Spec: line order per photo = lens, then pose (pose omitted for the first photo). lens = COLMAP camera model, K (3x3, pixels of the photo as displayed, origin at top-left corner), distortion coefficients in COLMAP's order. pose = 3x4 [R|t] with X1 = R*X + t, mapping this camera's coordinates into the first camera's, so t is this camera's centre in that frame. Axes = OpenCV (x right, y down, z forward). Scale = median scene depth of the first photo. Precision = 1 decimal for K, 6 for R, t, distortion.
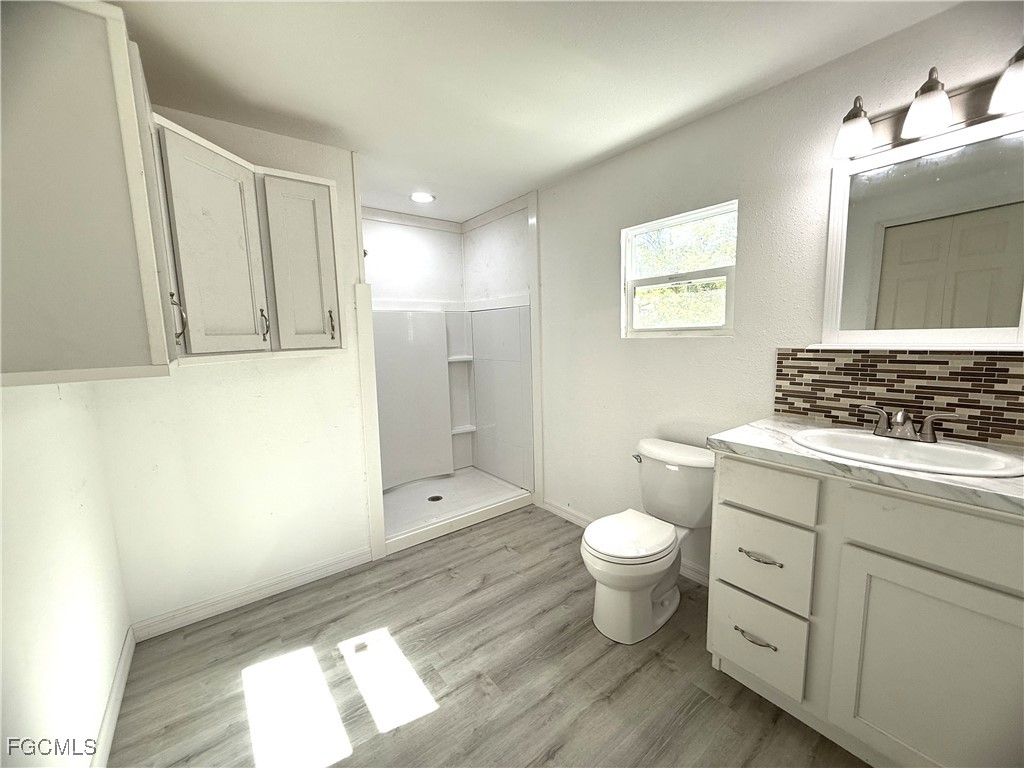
lens RADIAL K [[407.5, 0, 506.4], [0, 407.5, 386.4], [0, 0, 1]] dist [-0.001048, 0.000281]
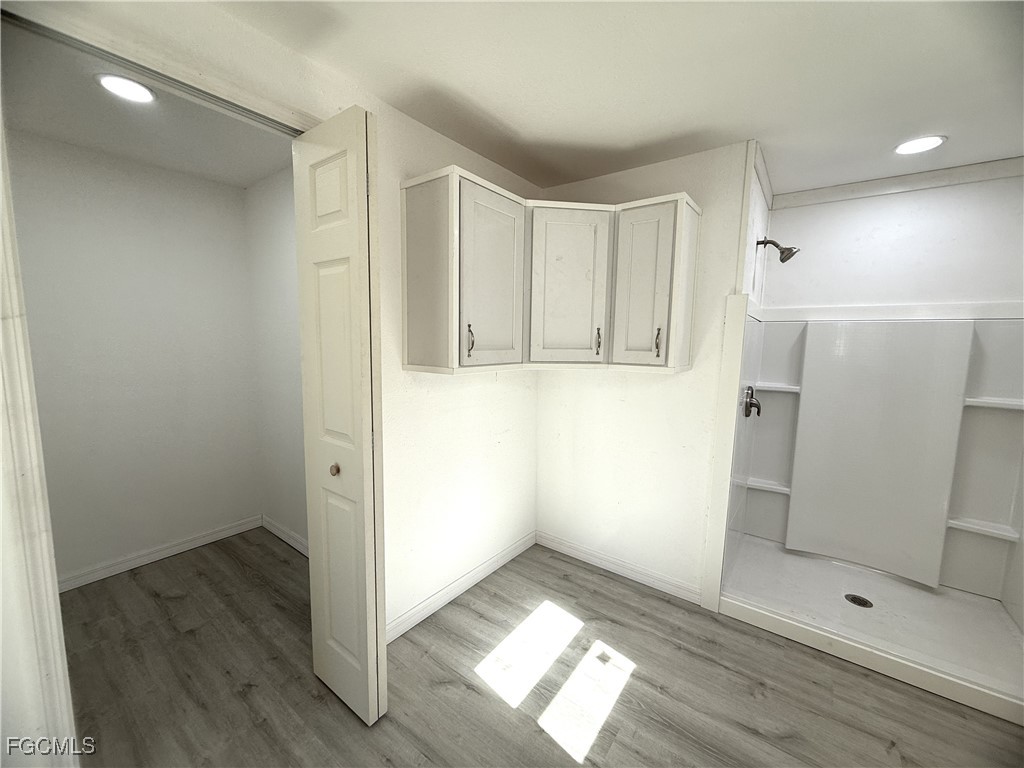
lens RADIAL K [[407.5, 0, 512.7], [0, 407.5, 384.5], [0, 0, 1]] dist [-0.001048, 0.000281]
pose [[0.280517, 0.141891, -0.949303, 0.373234], [-0.147778, 0.983606, 0.103350, -0.087963], [0.948405, 0.111295, 0.296887, 0.332514]]
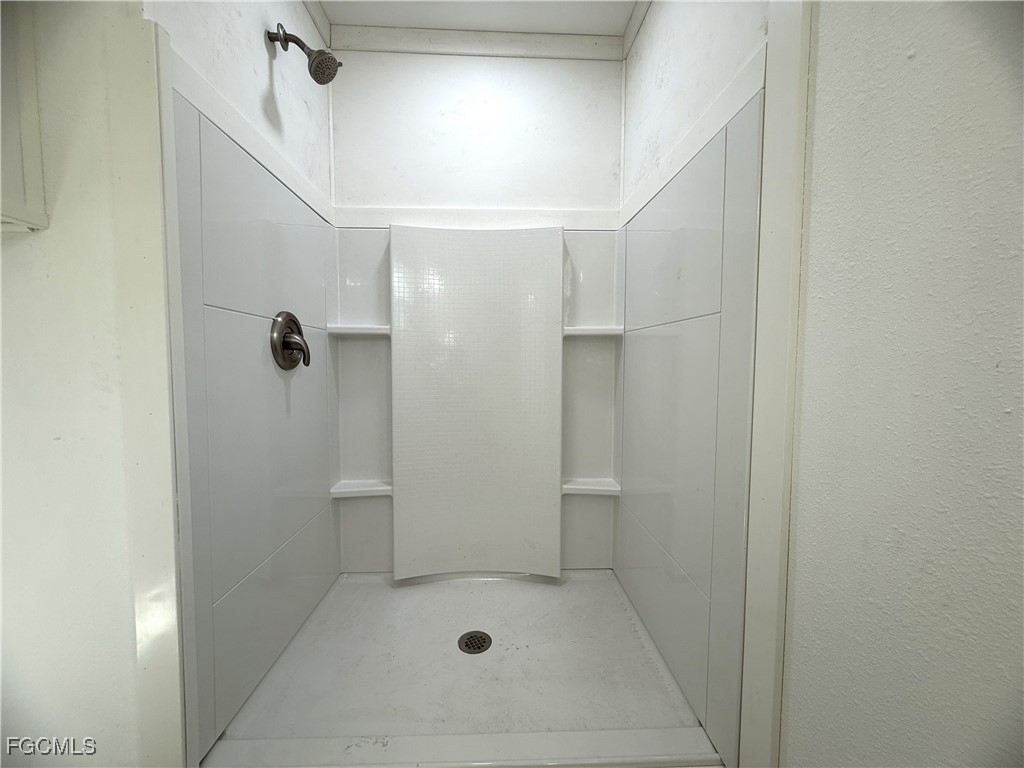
lens RADIAL K [[407.5, 0, 513.6], [0, 407.5, 385.3], [0, 0, 1]] dist [-0.001048, 0.000281]
pose [[0.823441, 0.065654, -0.563591, 0.121373], [-0.101348, 0.994328, -0.032244, 0.028821], [0.558278, 0.083670, 0.825424, 0.969754]]
